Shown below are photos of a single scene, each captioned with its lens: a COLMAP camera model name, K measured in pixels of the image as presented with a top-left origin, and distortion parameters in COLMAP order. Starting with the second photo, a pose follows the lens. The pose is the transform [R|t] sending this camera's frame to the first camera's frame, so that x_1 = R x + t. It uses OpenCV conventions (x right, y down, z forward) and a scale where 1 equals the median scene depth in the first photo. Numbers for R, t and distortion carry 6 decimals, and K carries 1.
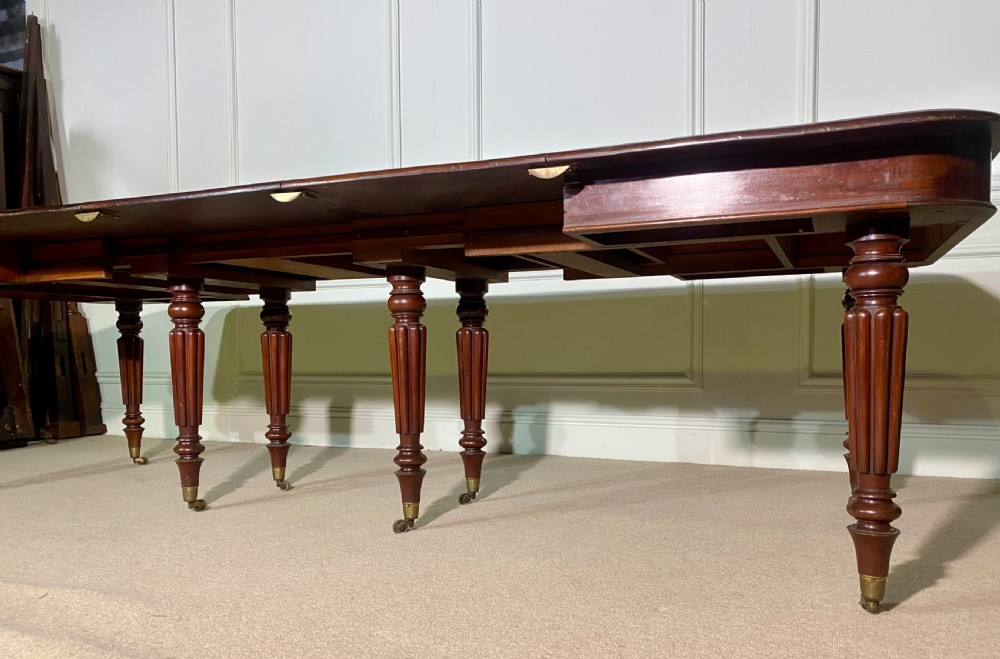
lens RADIAL K [[774.0, 0, 515.8], [0, 774.0, 384.5], [0, 0, 1]] dist [0.016173, -0.005548]
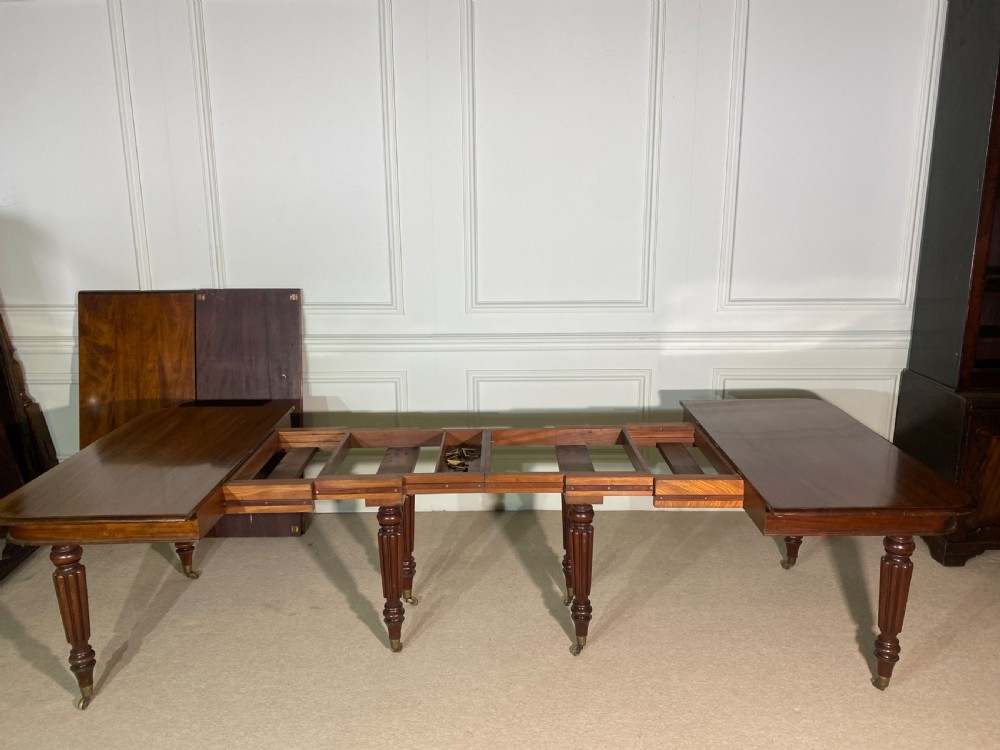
lens RADIAL K [[766.9, 0, 500.4], [0, 766.9, 363.1], [0, 0, 1]] dist [0.022177, -0.026729]
pose [[0.925511, -0.081874, 0.369766, -0.698391], [0.019925, 0.985527, 0.168344, -0.556227], [-0.378197, -0.148436, 0.913747, -0.225196]]
